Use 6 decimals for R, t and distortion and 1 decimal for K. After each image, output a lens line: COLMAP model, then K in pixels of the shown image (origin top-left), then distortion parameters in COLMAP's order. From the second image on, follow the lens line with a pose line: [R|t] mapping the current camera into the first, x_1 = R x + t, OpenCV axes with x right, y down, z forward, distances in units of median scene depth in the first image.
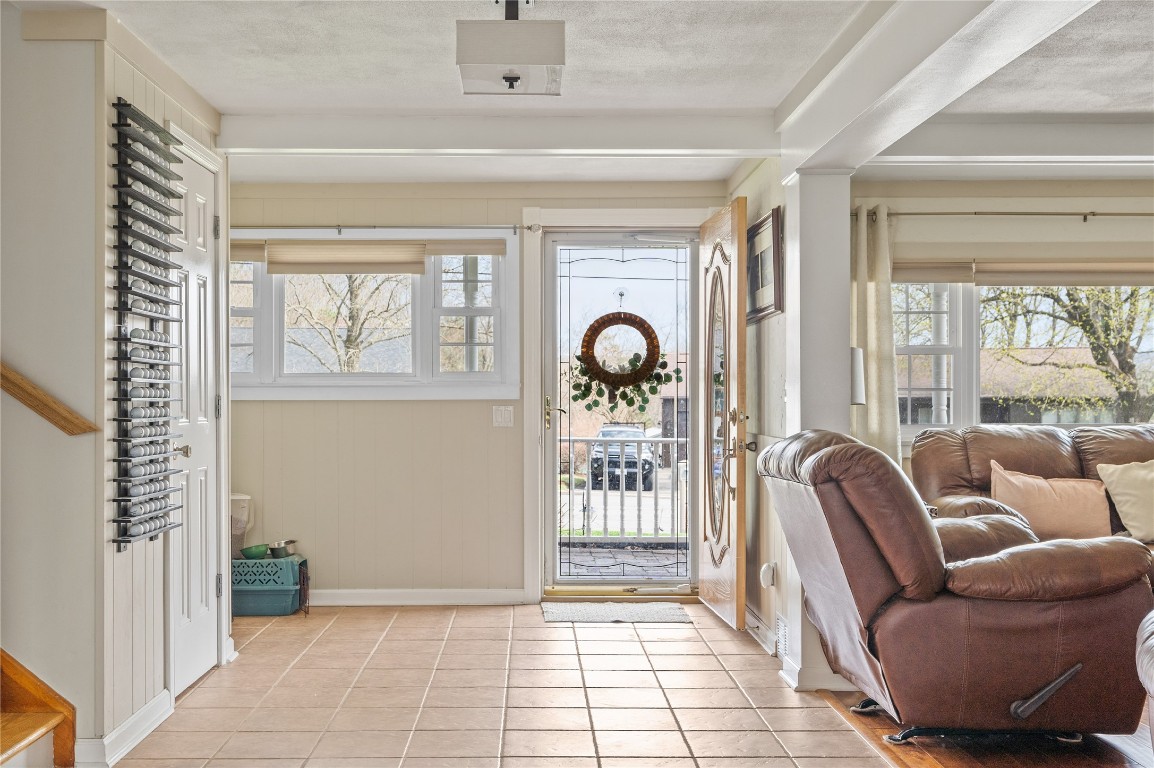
lens RADIAL K [[1133.1, 0, 575.5], [0, 1133.1, 399.6], [0, 0, 1]] dist [-0.003161, -0.014772]
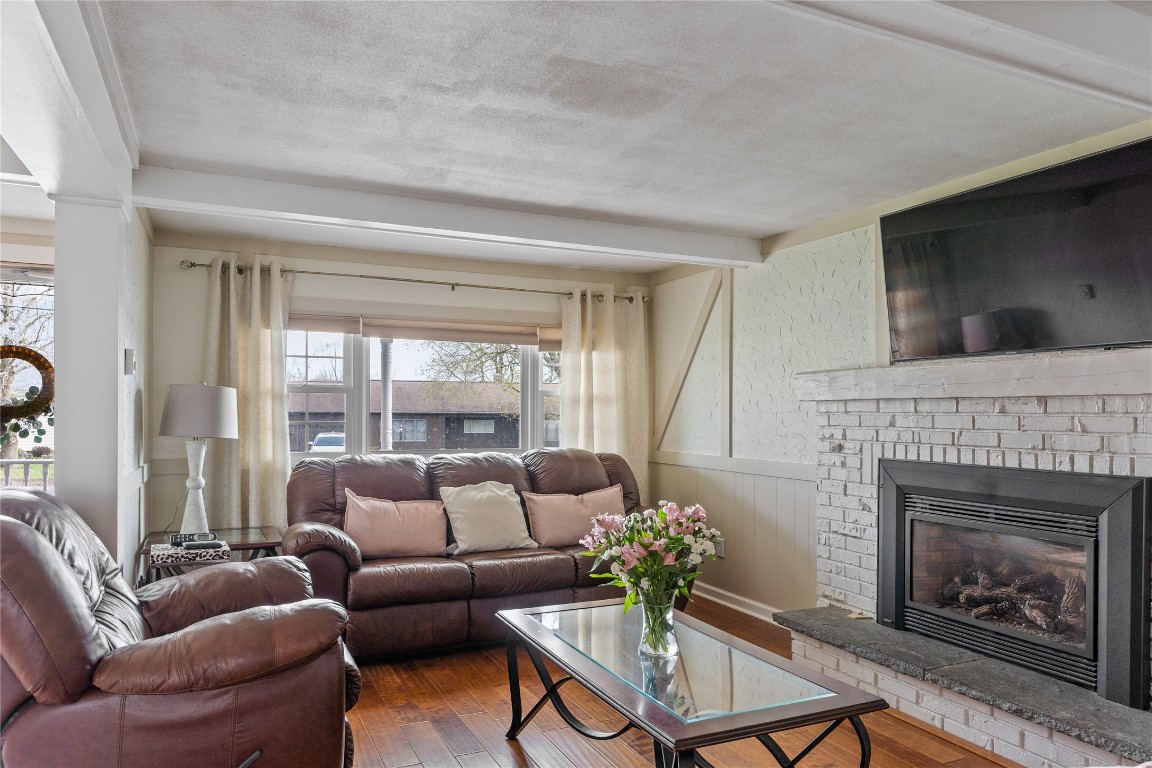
lens RADIAL K [[756.8, 0, 575.7], [0, 756.8, 375.2], [0, 0, 1]] dist [-0.000338, 0.000428]
pose [[0.906530, 0.026641, 0.421301, 0.230976], [-0.006322, 0.998751, -0.049554, -0.021780], [-0.422095, 0.042259, 0.905566, 0.184746]]
